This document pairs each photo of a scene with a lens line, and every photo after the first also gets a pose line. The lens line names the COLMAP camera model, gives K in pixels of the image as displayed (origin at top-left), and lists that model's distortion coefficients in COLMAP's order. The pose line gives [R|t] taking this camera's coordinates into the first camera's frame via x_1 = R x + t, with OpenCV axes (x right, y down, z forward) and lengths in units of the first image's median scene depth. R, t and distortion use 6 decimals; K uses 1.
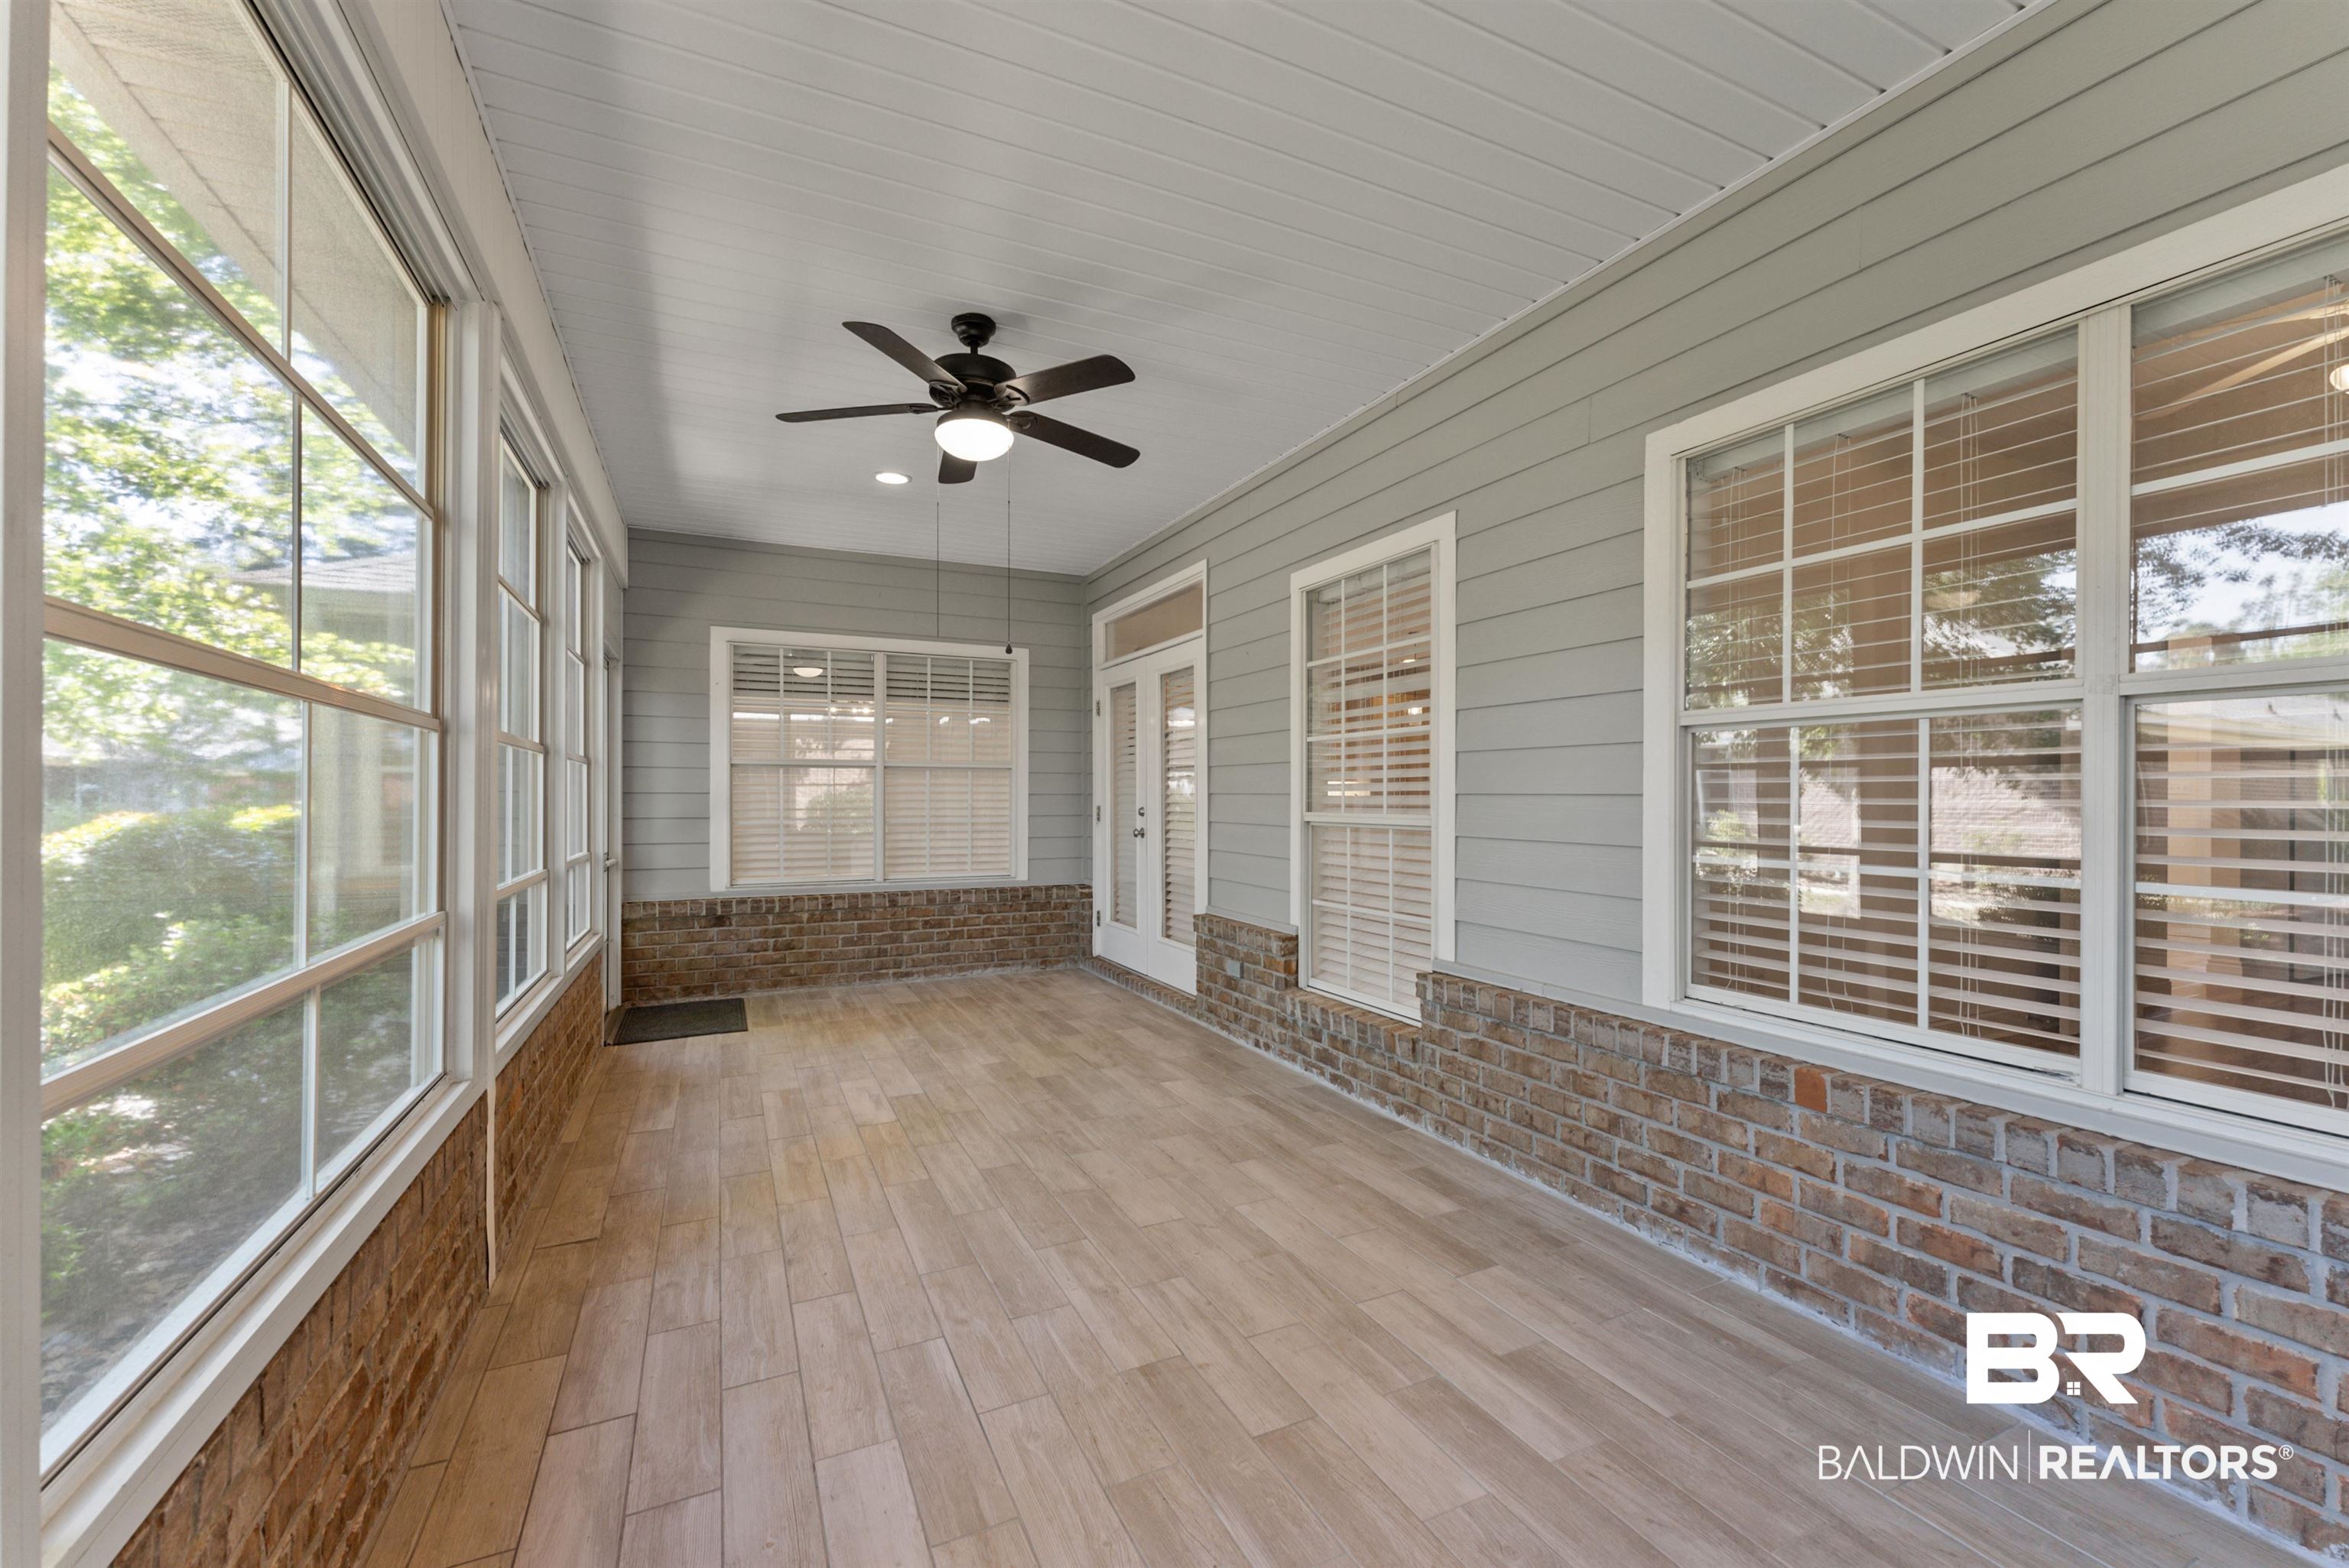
lens RADIAL K [[953.0, 0, 1171.4], [0, 953.0, 796.4], [0, 0, 1]] dist [0.003330, -0.000284]
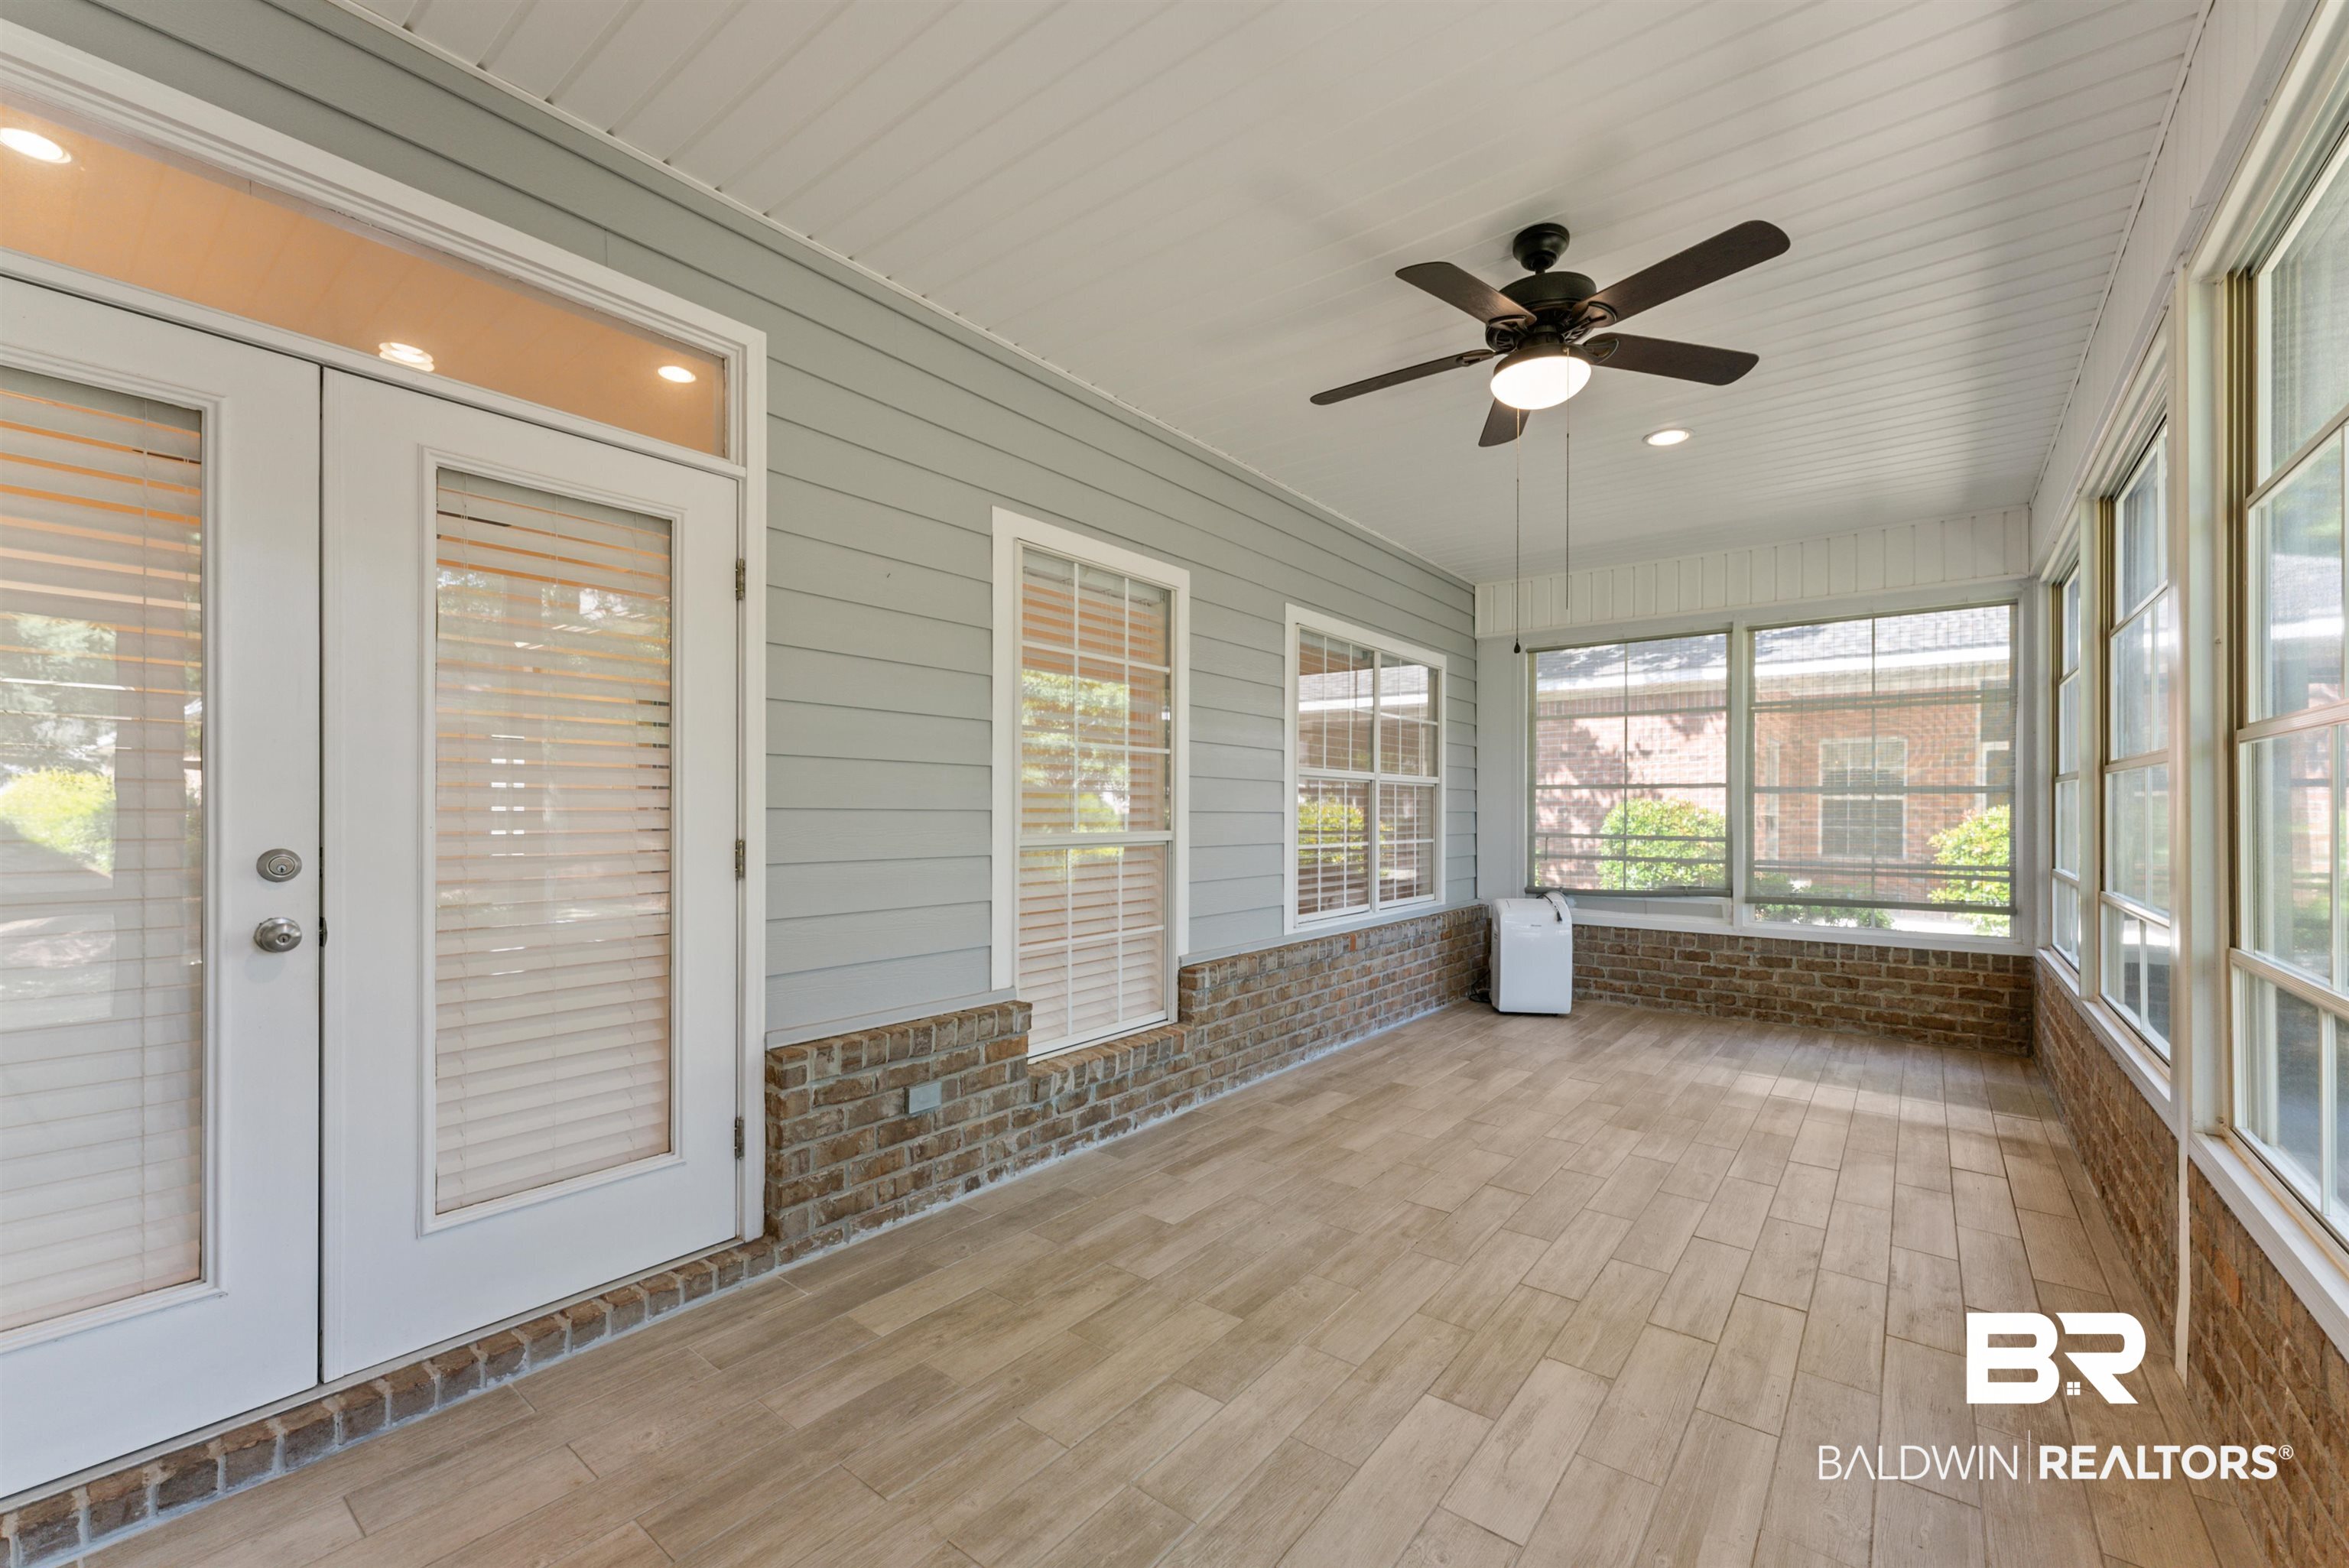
lens RADIAL K [[953.0, 0, 1170.9], [0, 953.0, 799.2], [0, 0, 1]] dist [0.003330, -0.000284]
pose [[-0.445322, 0.006458, 0.895347, -0.746228], [-0.004592, 0.999944, -0.009496, -0.007709], [-0.895359, -0.008340, -0.445268, 1.526487]]
